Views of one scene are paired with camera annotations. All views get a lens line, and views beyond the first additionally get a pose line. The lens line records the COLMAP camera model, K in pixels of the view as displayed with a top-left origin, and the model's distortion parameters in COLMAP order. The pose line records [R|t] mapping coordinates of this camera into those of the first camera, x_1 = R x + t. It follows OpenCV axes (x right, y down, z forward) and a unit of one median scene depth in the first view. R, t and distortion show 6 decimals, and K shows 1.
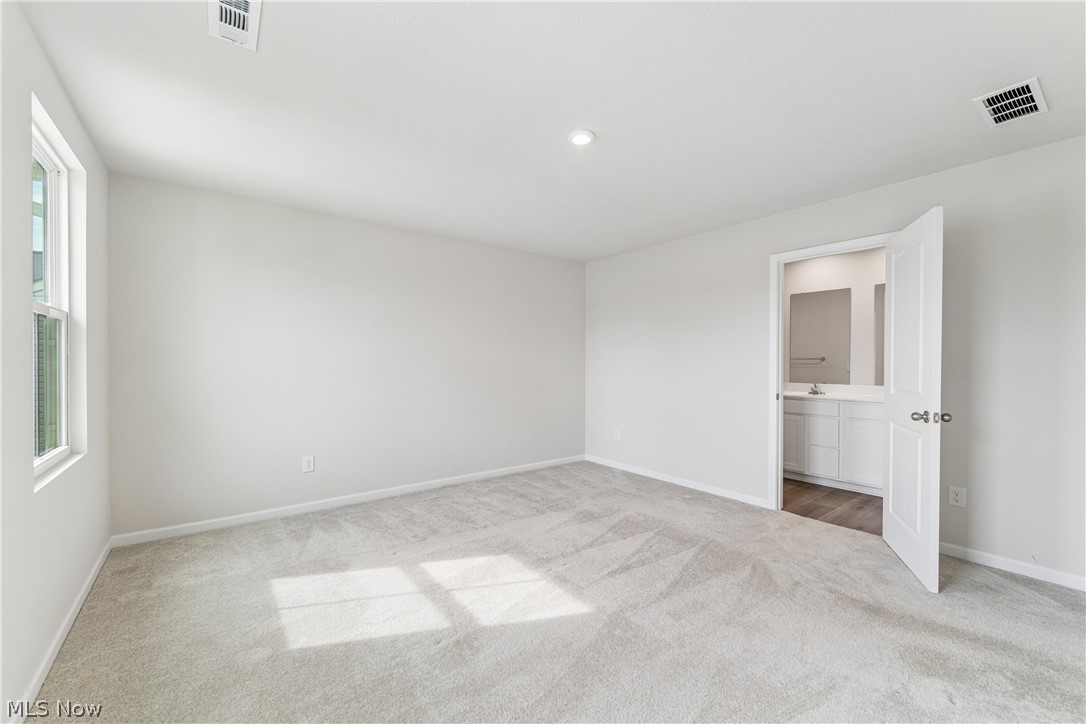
lens RADIAL K [[429.8, 0, 542.2], [0, 429.8, 360.9], [0, 0, 1]] dist [0.000189, -0.000455]
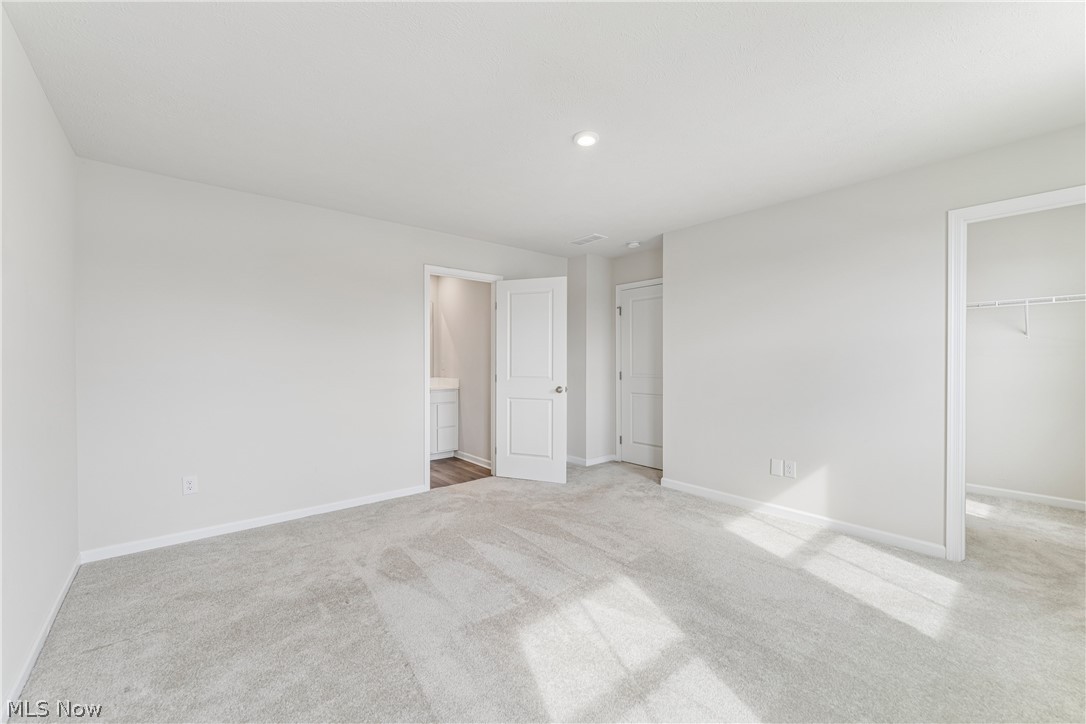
lens RADIAL K [[429.8, 0, 537.9], [0, 429.8, 369.1], [0, 0, 1]] dist [0.000189, -0.000455]
pose [[-0.037085, -0.023785, 0.999029, -0.804086], [0.000067, 0.999717, 0.023804, 0.000032], [-0.999312, 0.000950, -0.037073, 1.022749]]
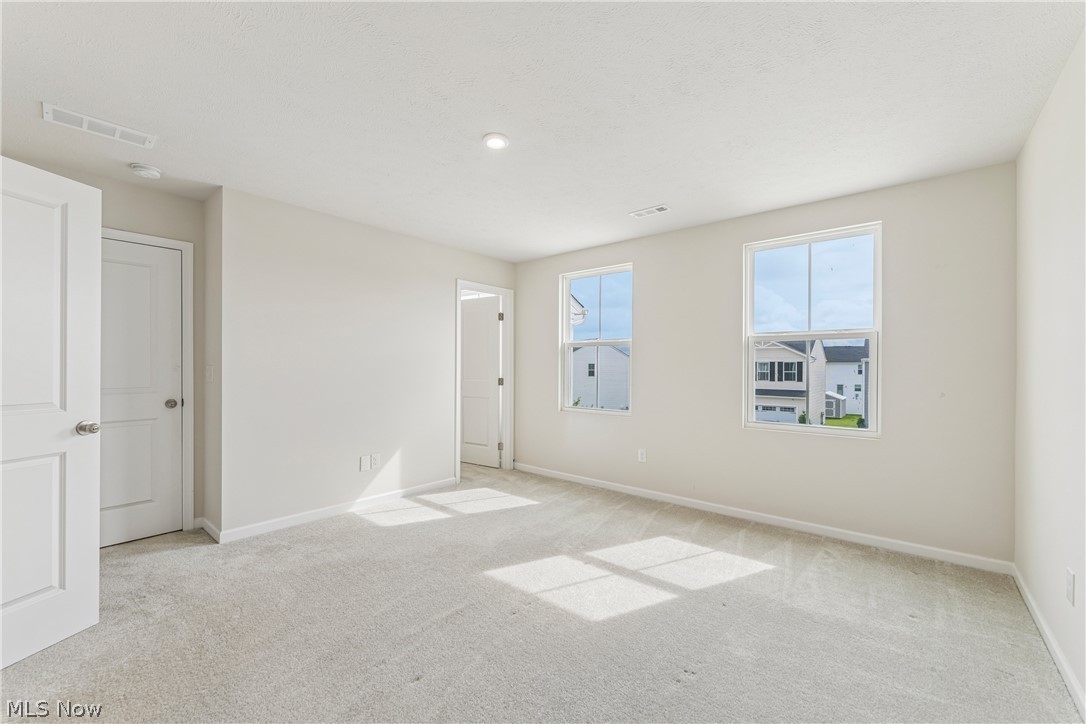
lens RADIAL K [[429.8, 0, 540.1], [0, 429.8, 367.4], [0, 0, 1]] dist [0.000189, -0.000455]
pose [[-0.977453, -0.012750, -0.210769, 0.186871], [-0.012205, 0.999918, -0.003885, 0.003798], [0.210801, -0.001225, -0.977528, 1.779626]]
